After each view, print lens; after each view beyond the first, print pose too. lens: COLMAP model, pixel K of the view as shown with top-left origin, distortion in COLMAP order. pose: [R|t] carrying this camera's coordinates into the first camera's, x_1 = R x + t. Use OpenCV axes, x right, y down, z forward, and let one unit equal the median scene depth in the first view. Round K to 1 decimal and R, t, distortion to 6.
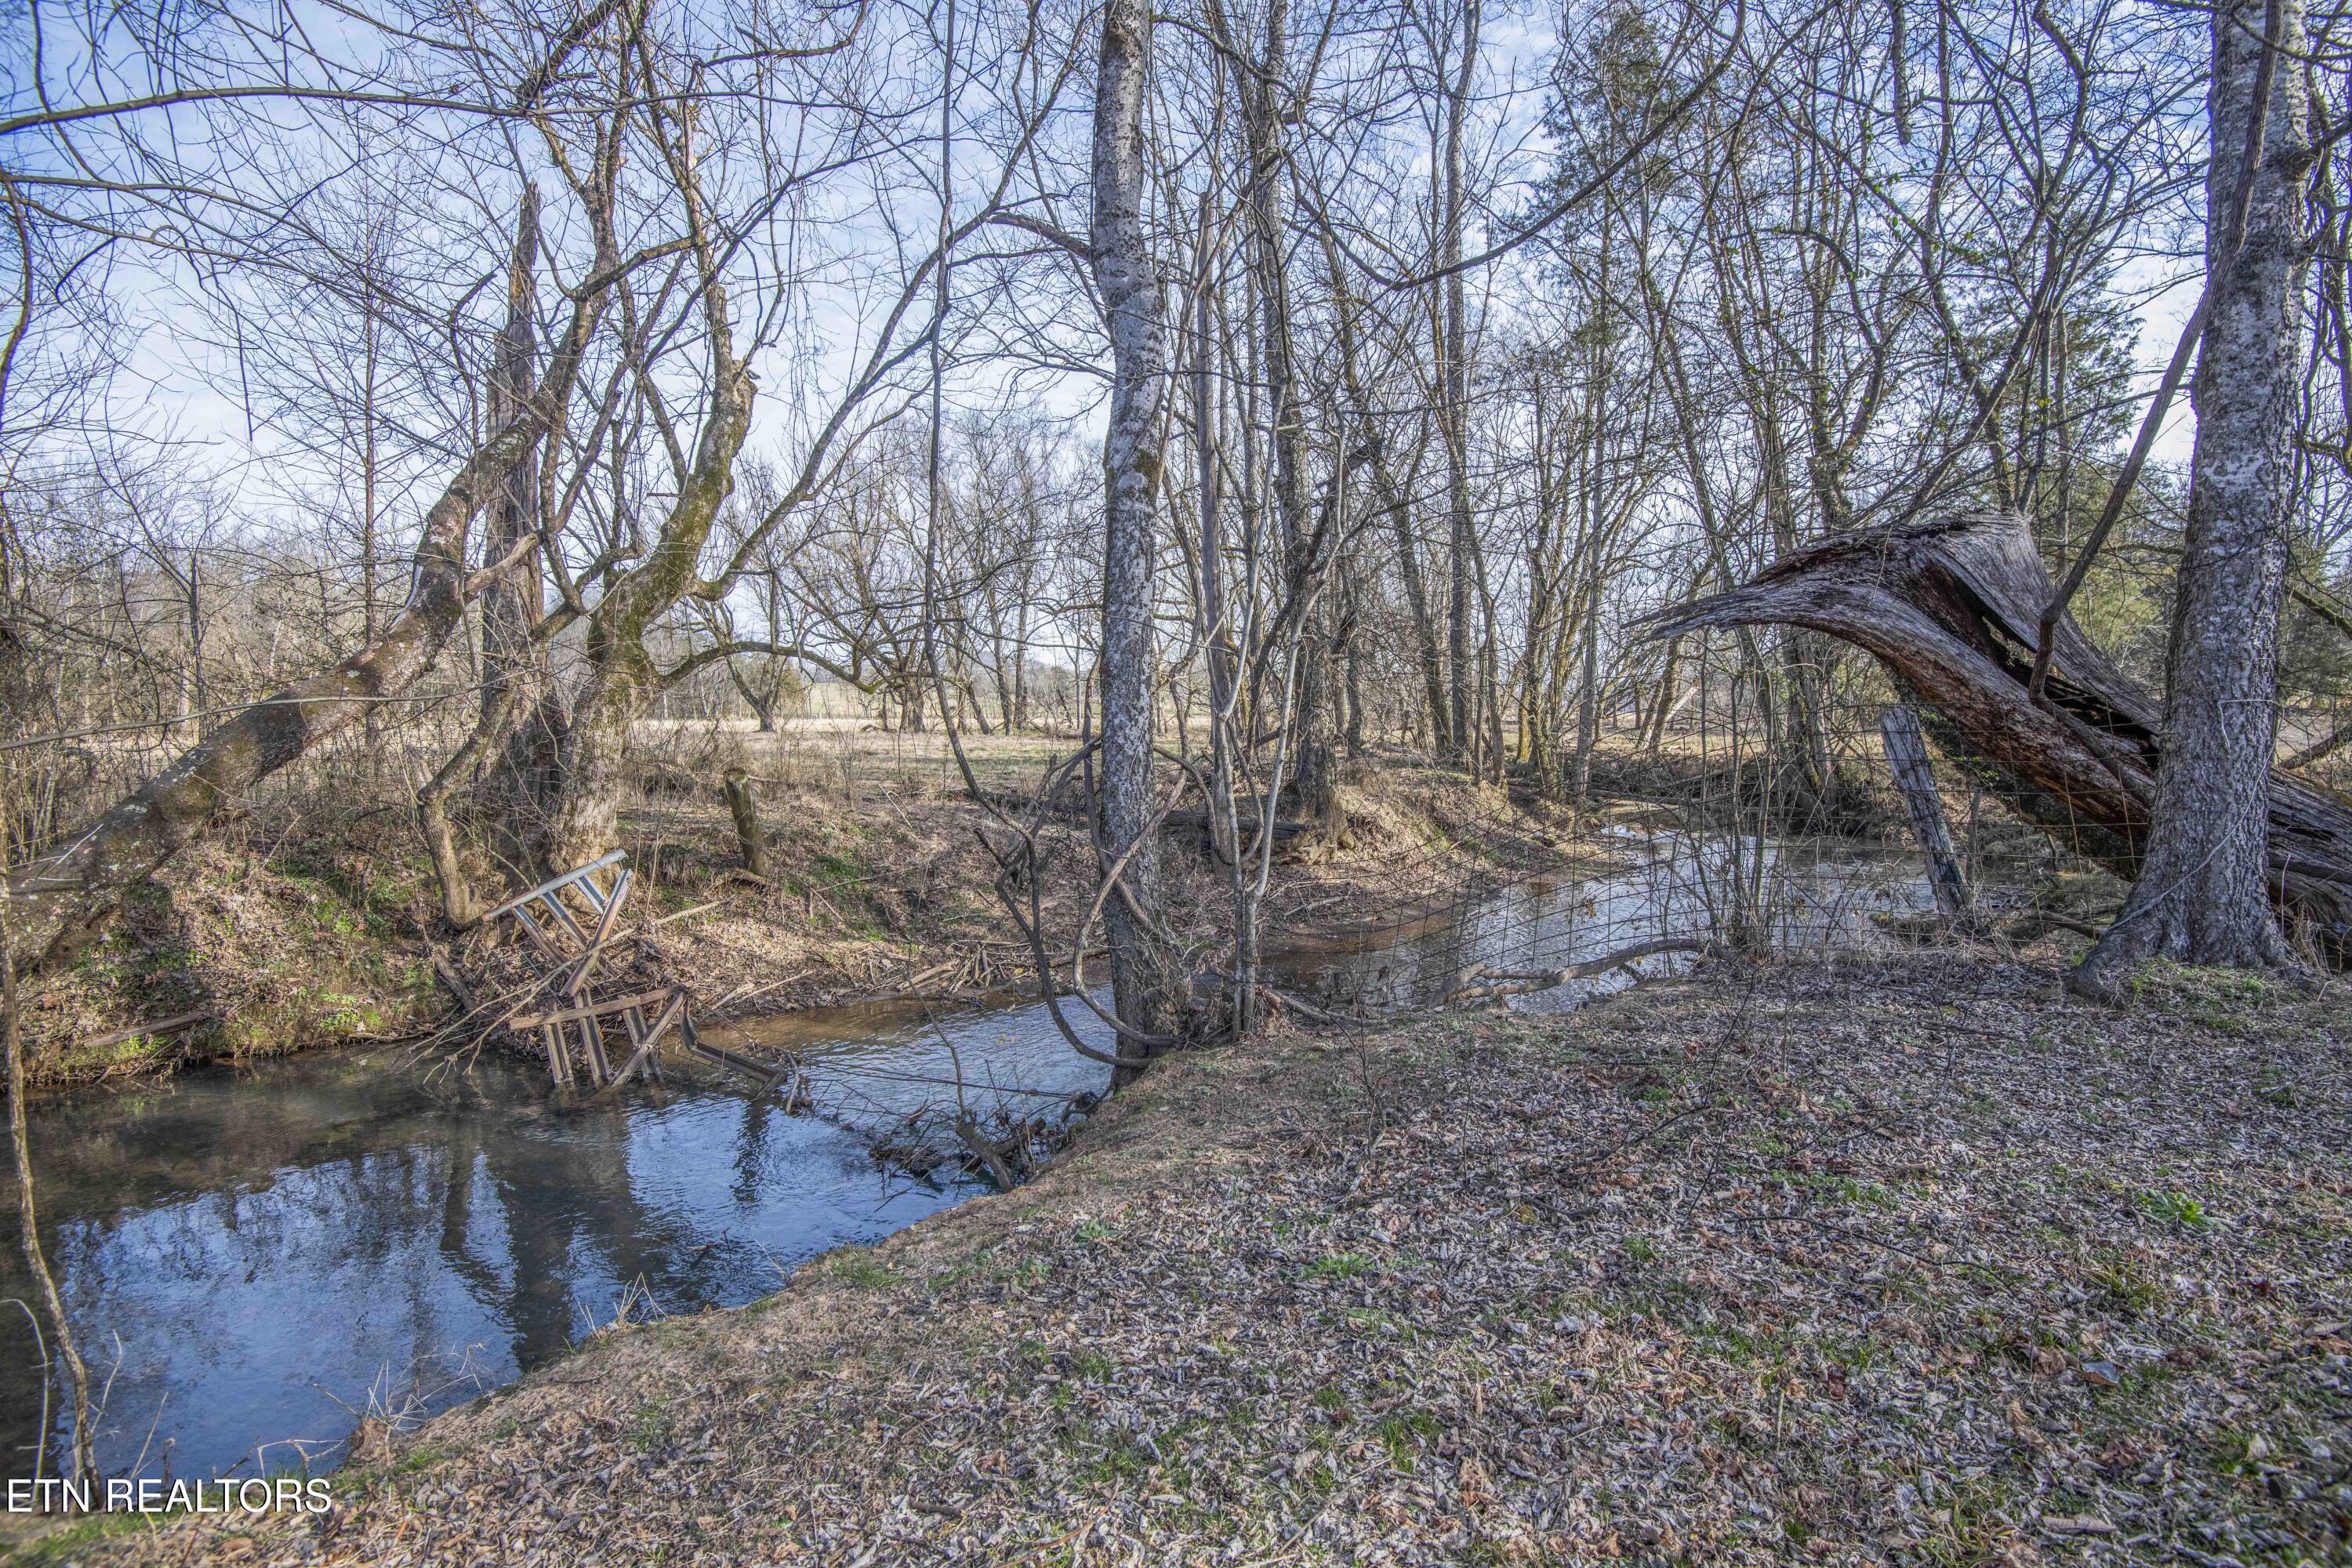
lens RADIAL K [[1081.5, 0, 1181.8], [0, 1081.5, 791.8], [0, 0, 1]] dist [-0.043193, -0.001630]
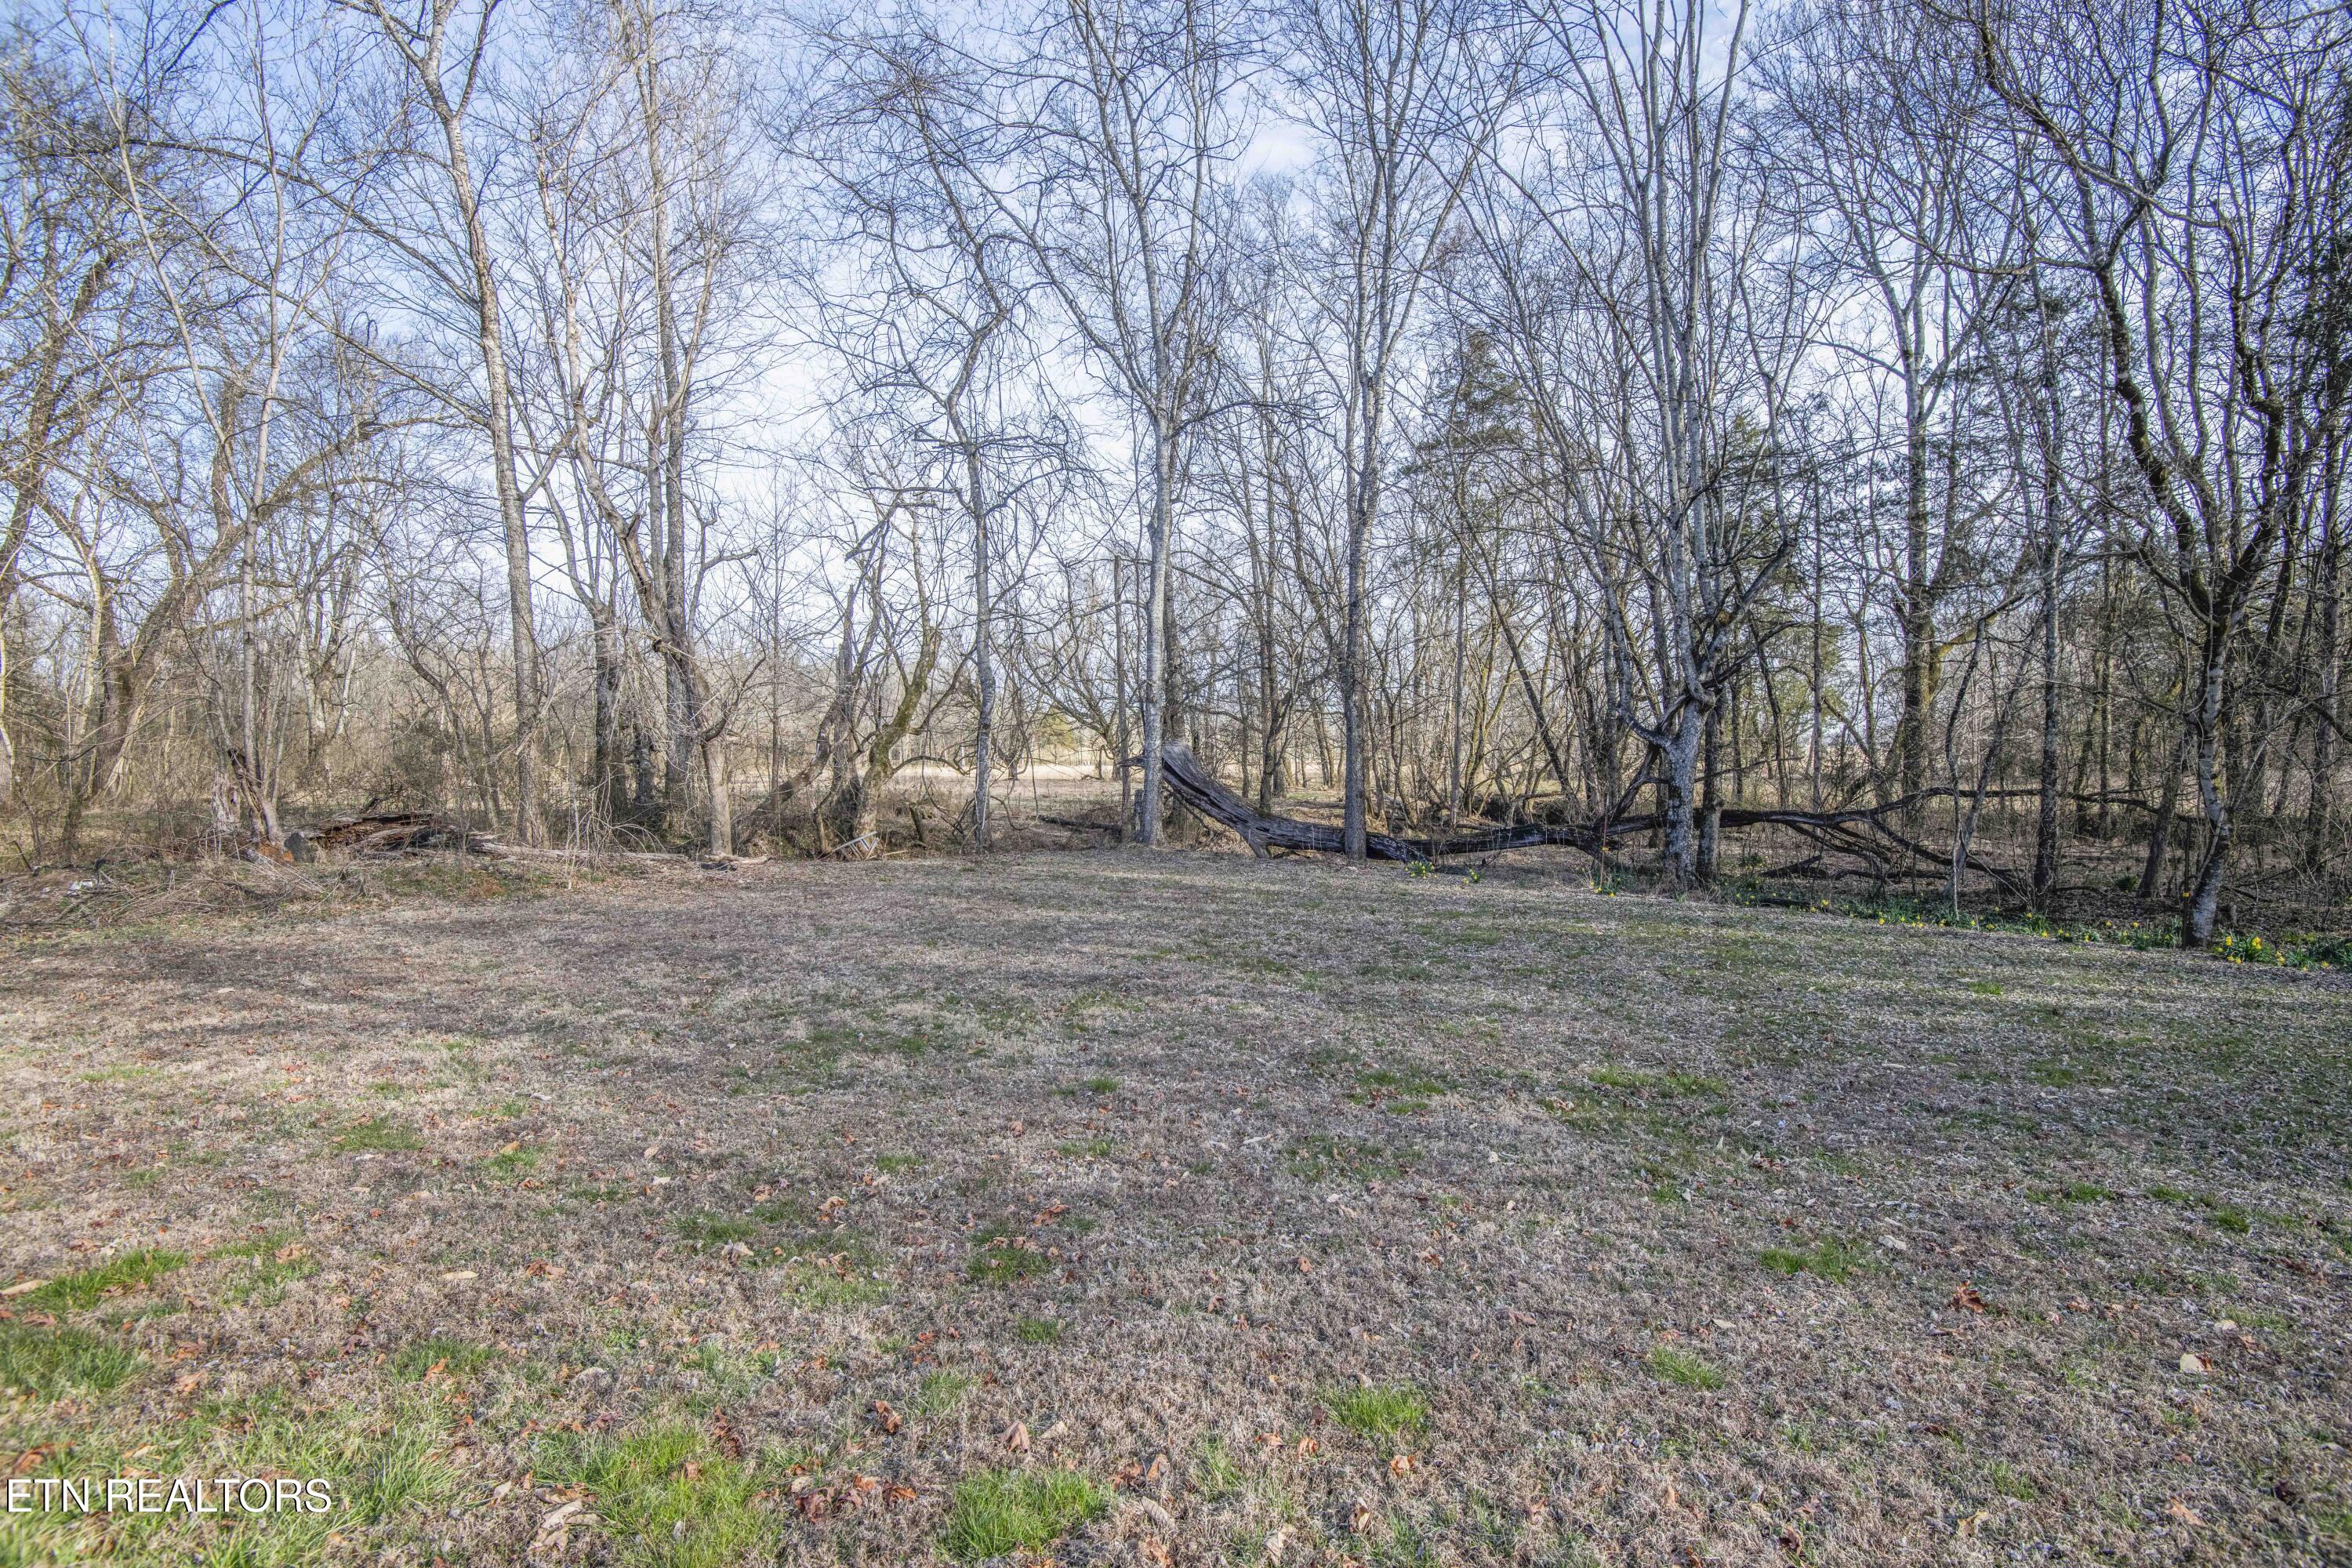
lens RADIAL K [[1081.5, 0, 1167.3], [0, 1081.5, 778.3], [0, 0, 1]] dist [-0.043193, -0.001630]
pose [[0.962754, 0.002451, -0.270367, 0.993065], [-0.015777, 0.998764, -0.047129, 0.035837], [0.269917, 0.049639, 0.961603, -1.550840]]
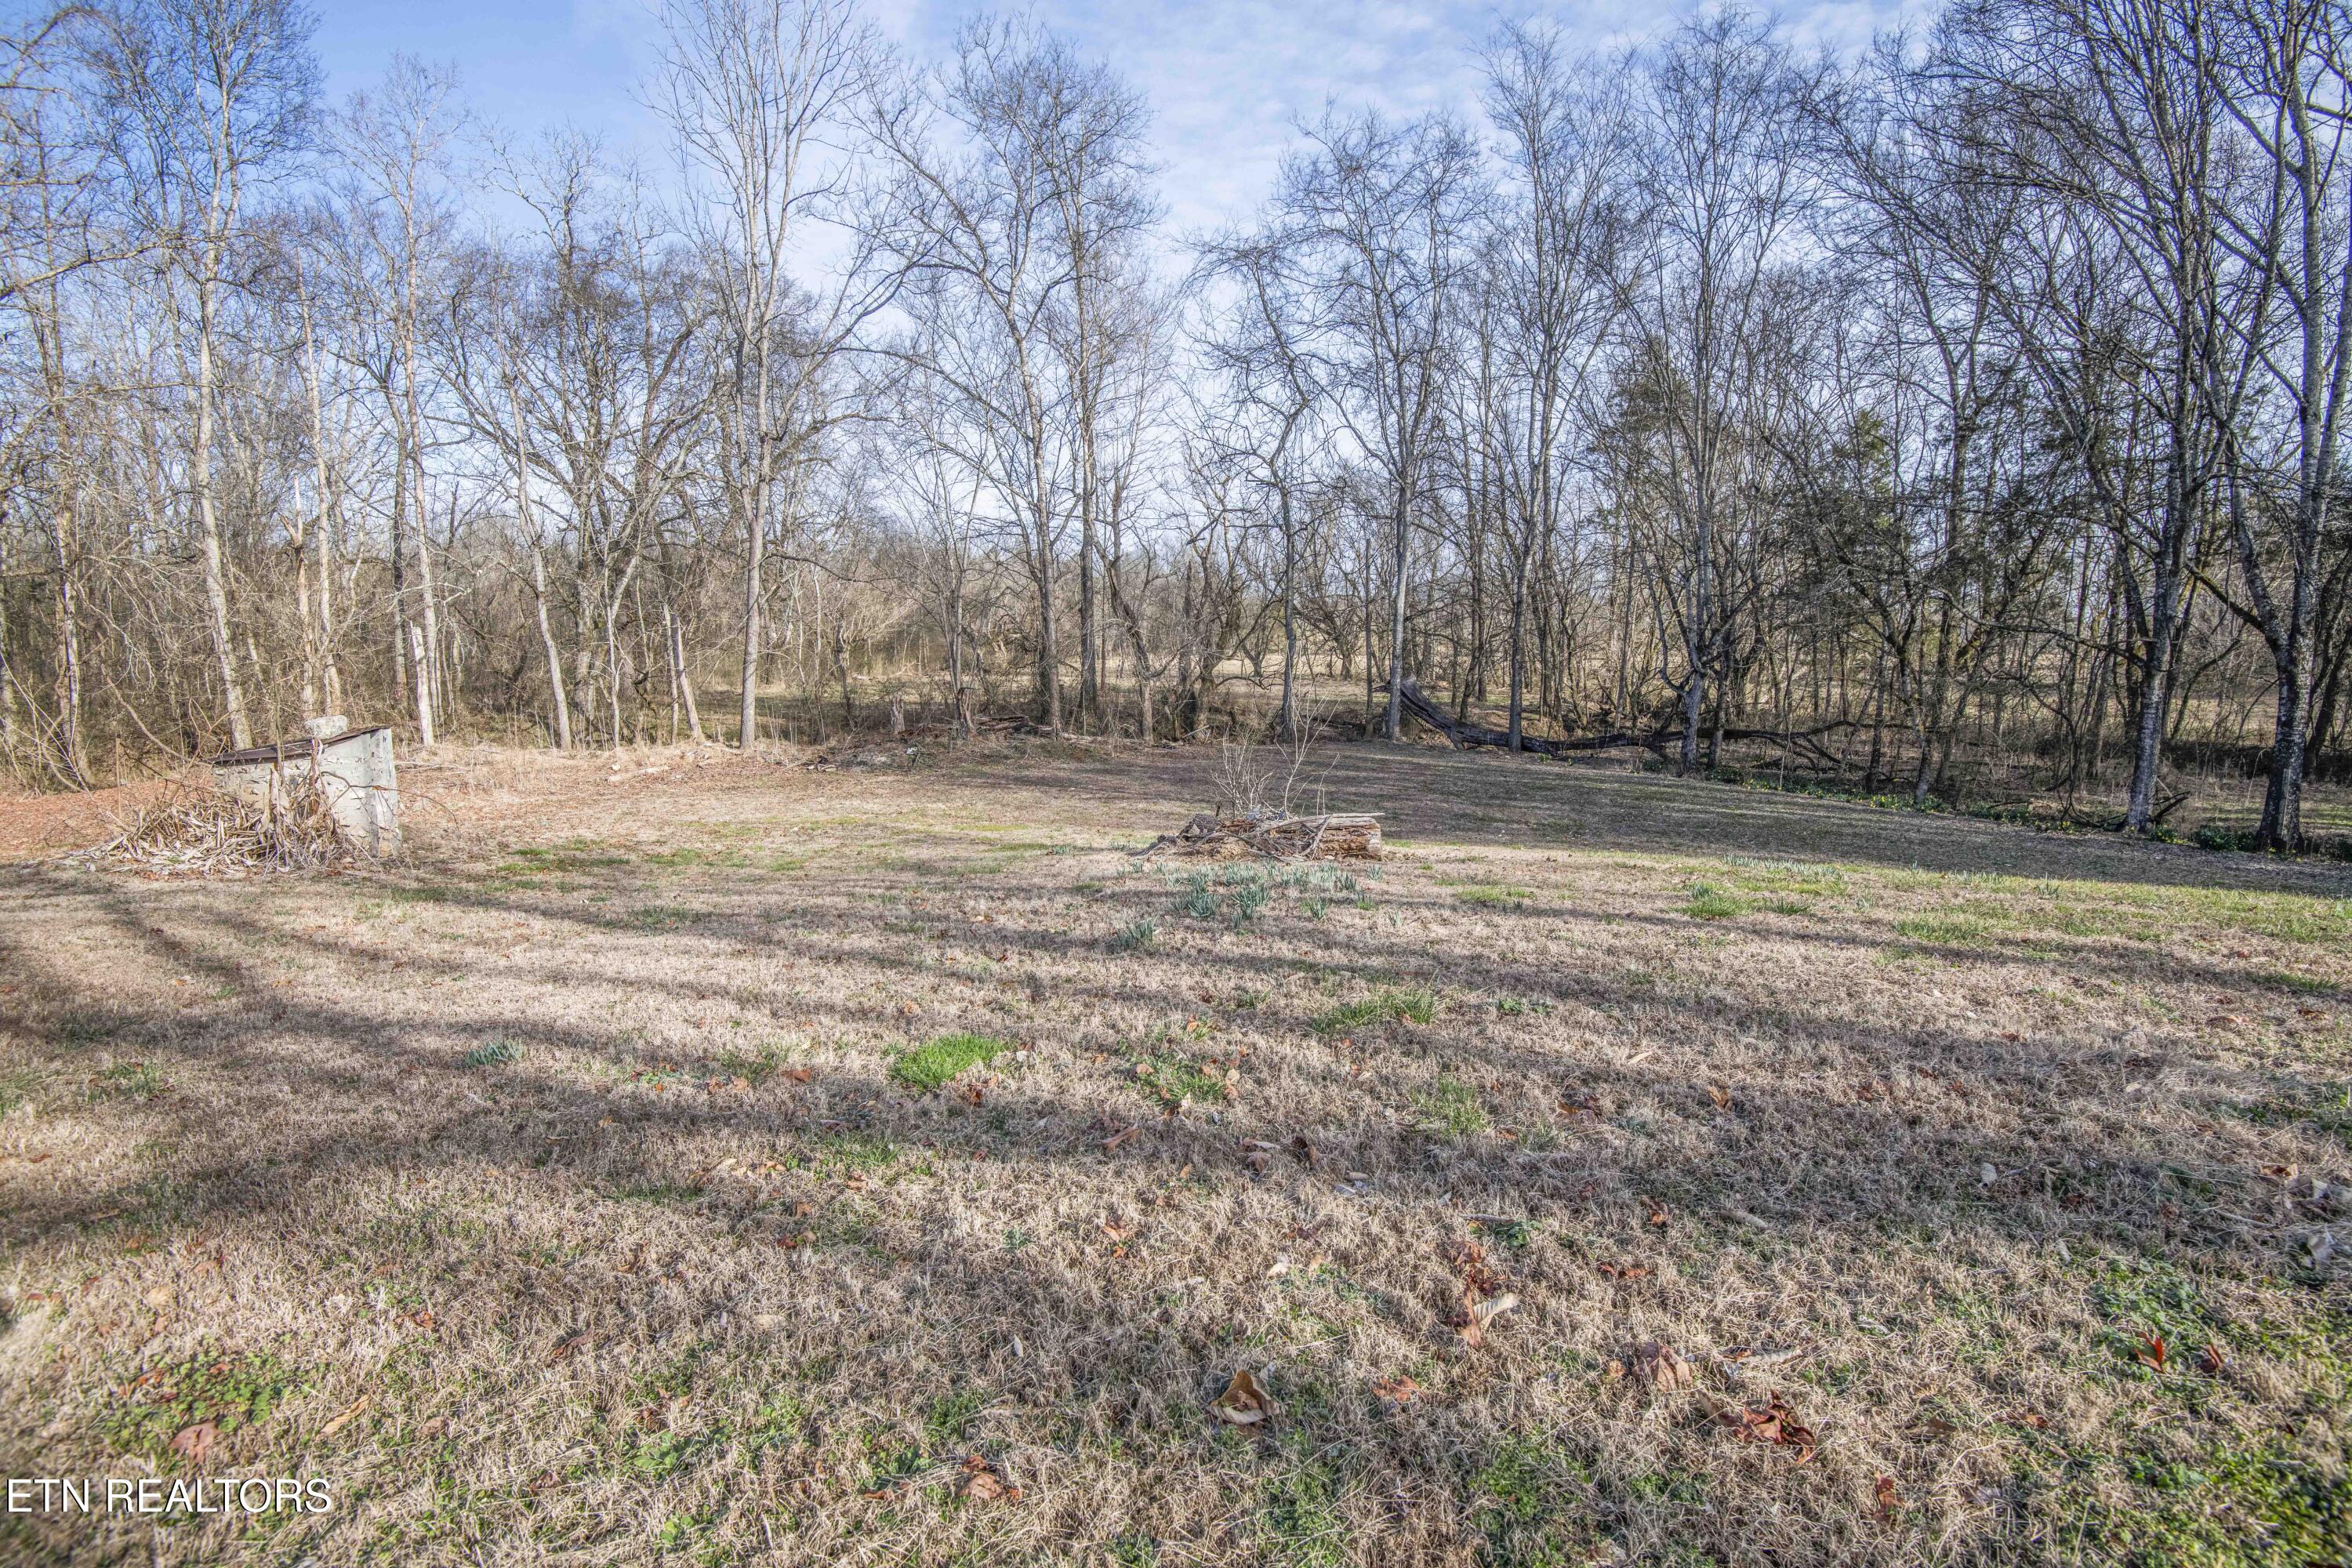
lens RADIAL K [[1081.5, 0, 1175.4], [0, 1081.5, 788.7], [0, 0, 1]] dist [-0.043193, -0.001630]
pose [[0.896220, 0.065345, -0.438771, 1.335015], [-0.036319, 0.996579, 0.074236, -0.010590], [0.442121, -0.050596, 0.895527, -3.072154]]
